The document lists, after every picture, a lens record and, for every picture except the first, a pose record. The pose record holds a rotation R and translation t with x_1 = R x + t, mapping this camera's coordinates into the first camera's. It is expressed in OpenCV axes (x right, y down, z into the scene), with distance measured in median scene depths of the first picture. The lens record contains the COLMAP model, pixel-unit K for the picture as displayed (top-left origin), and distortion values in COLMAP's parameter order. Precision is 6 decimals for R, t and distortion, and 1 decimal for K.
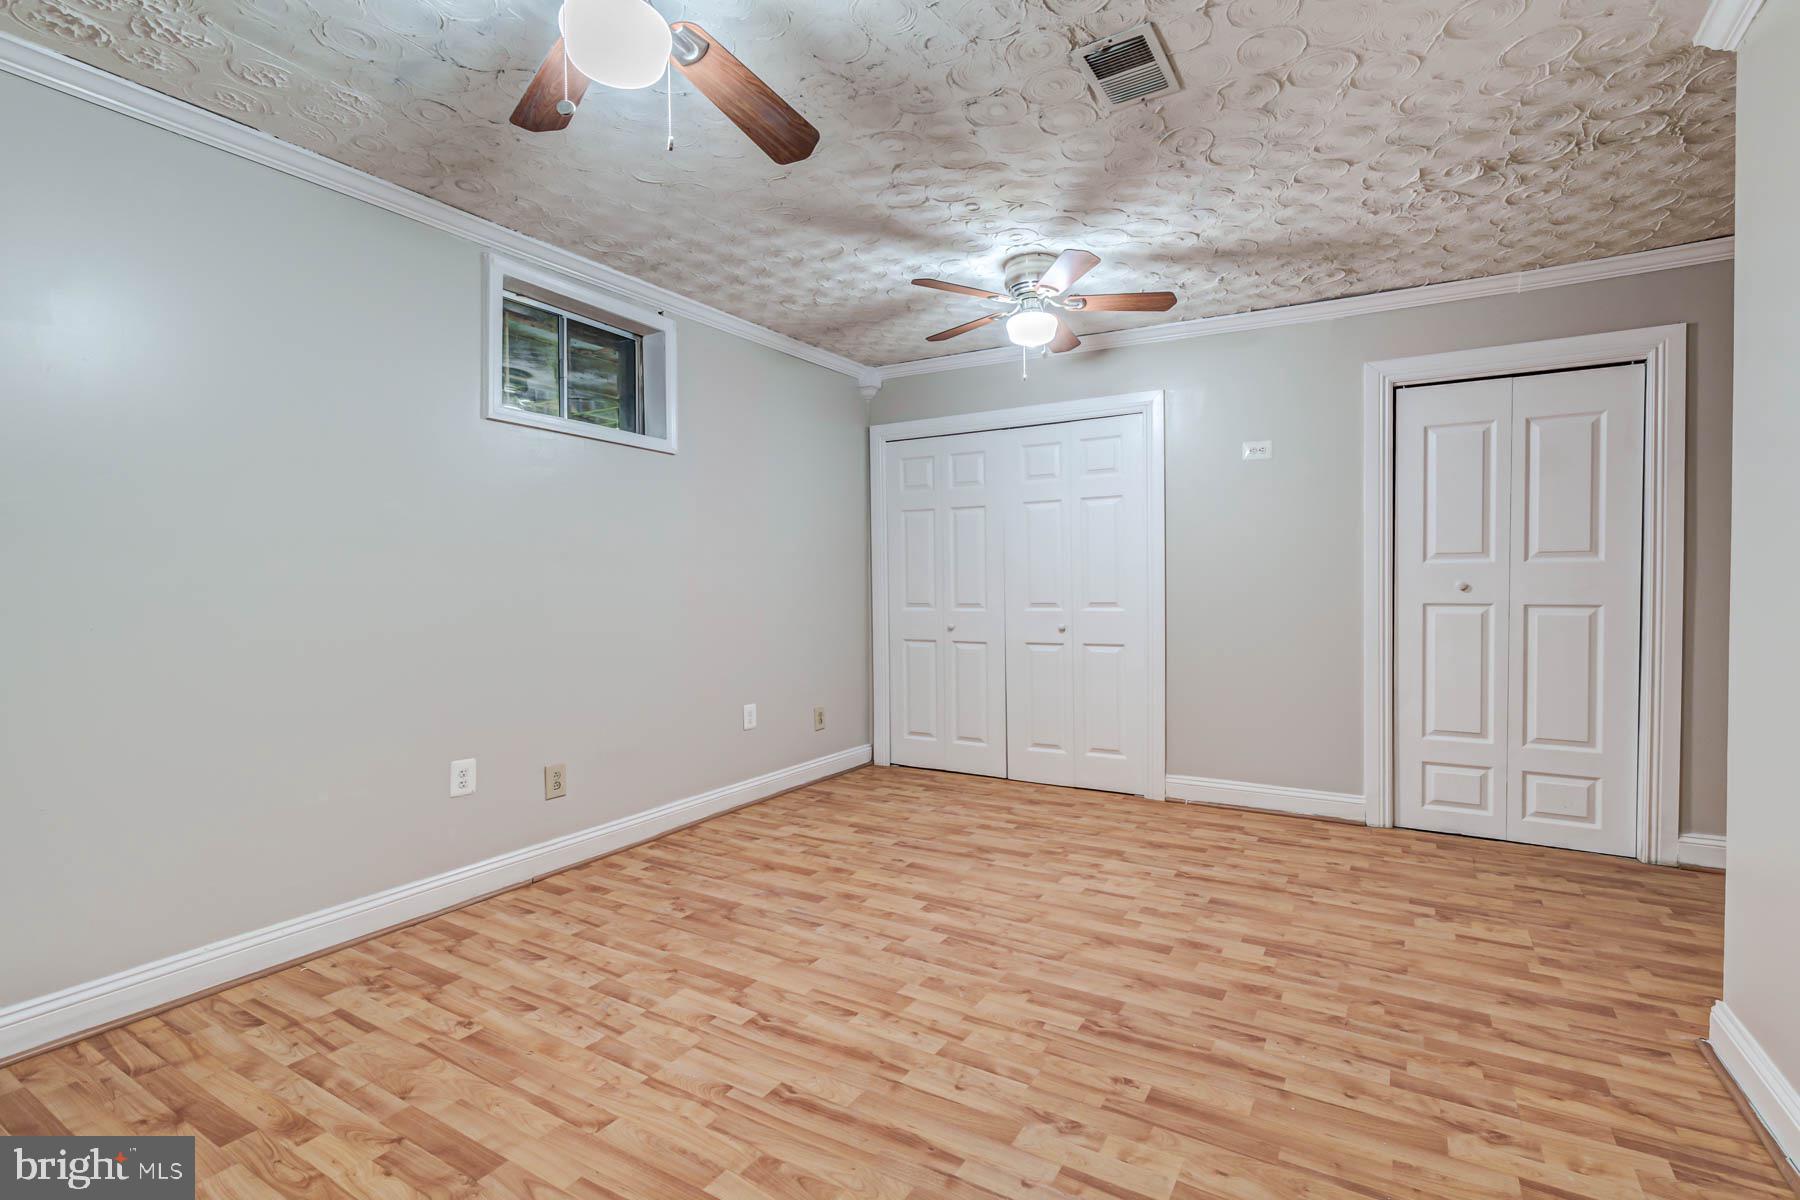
lens RADIAL K [[817.3, 0, 886.1], [0, 817.3, 594.8], [0, 0, 1]] dist [-0.000091, 0.000832]
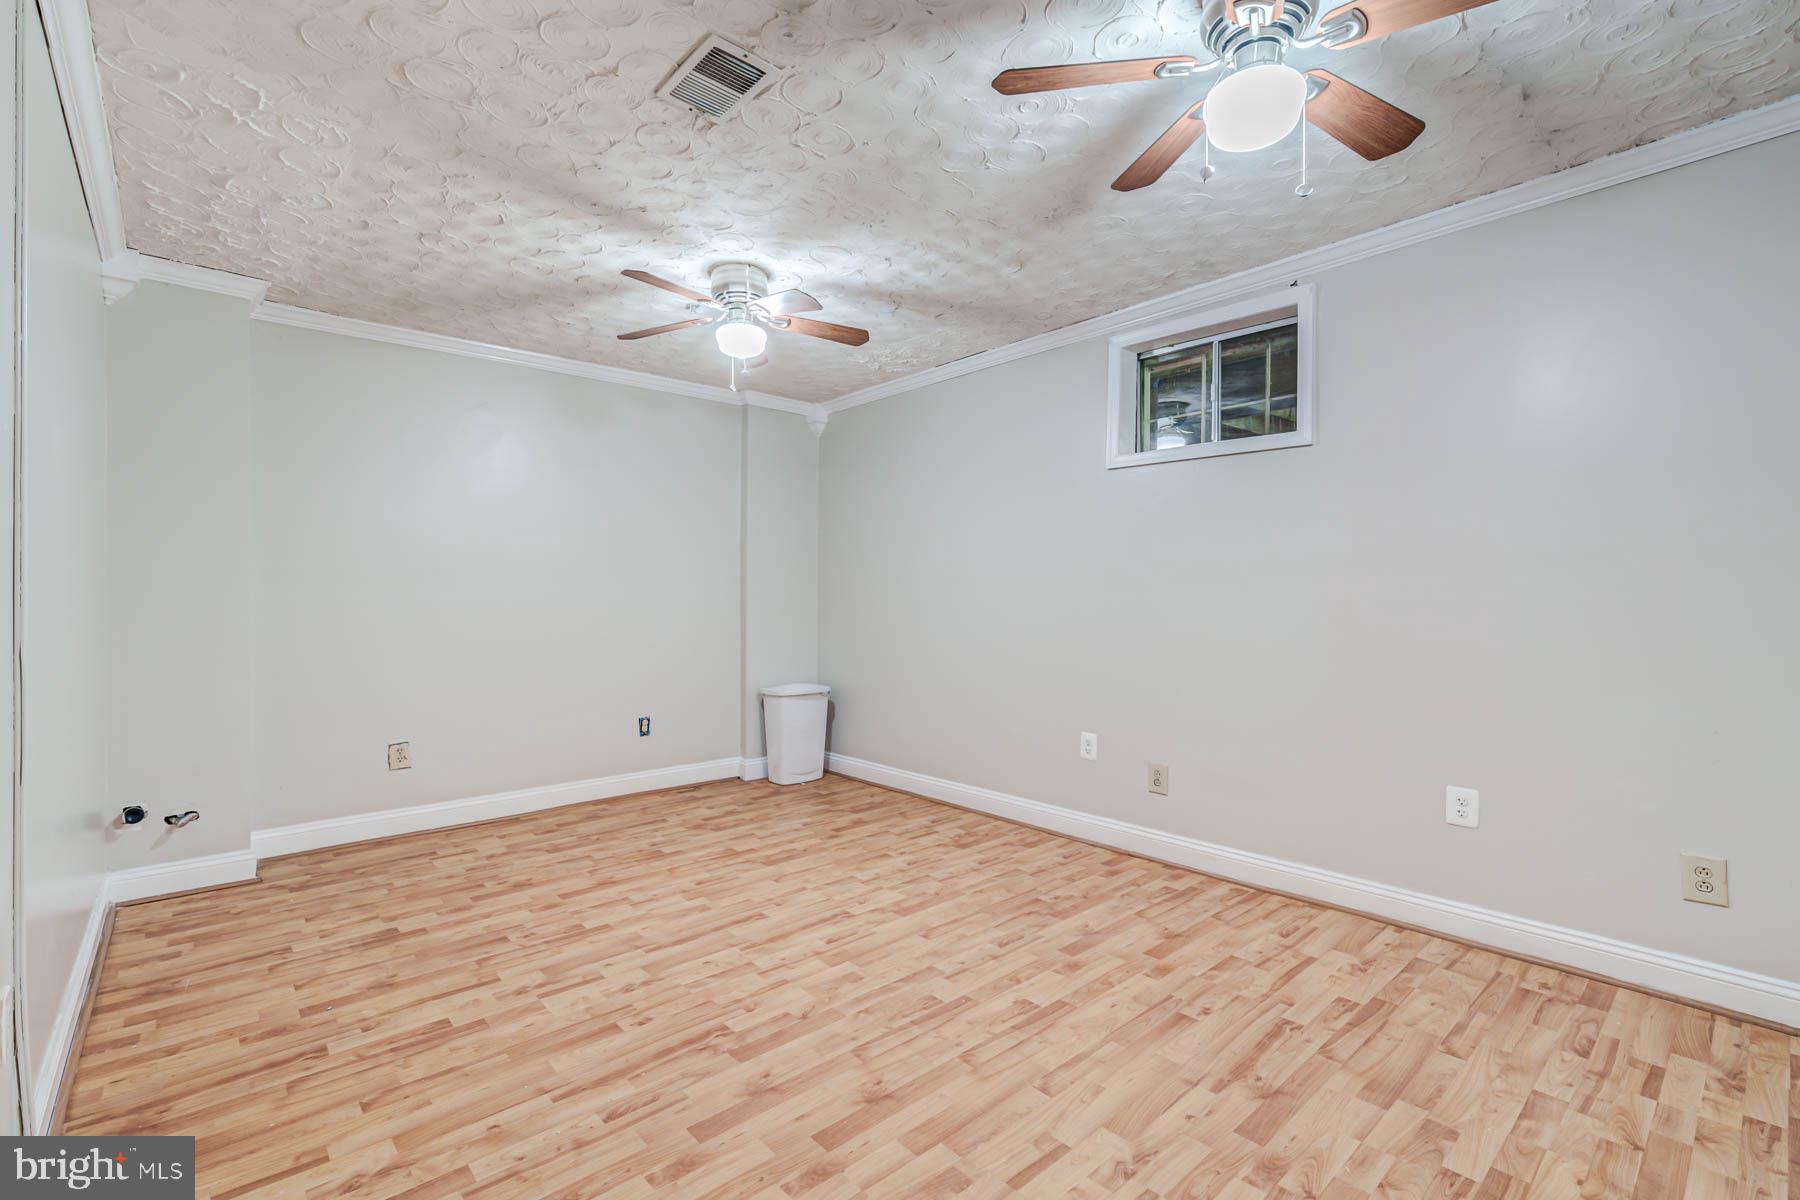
lens RADIAL K [[817.3, 0, 883.3], [0, 817.3, 599.2], [0, 0, 1]] dist [-0.000091, 0.000832]
pose [[-0.293279, 0.007591, -0.955997, 0.927151], [-0.013113, 0.999842, 0.011962, -0.029191], [0.955937, 0.016045, -0.293134, 1.171467]]
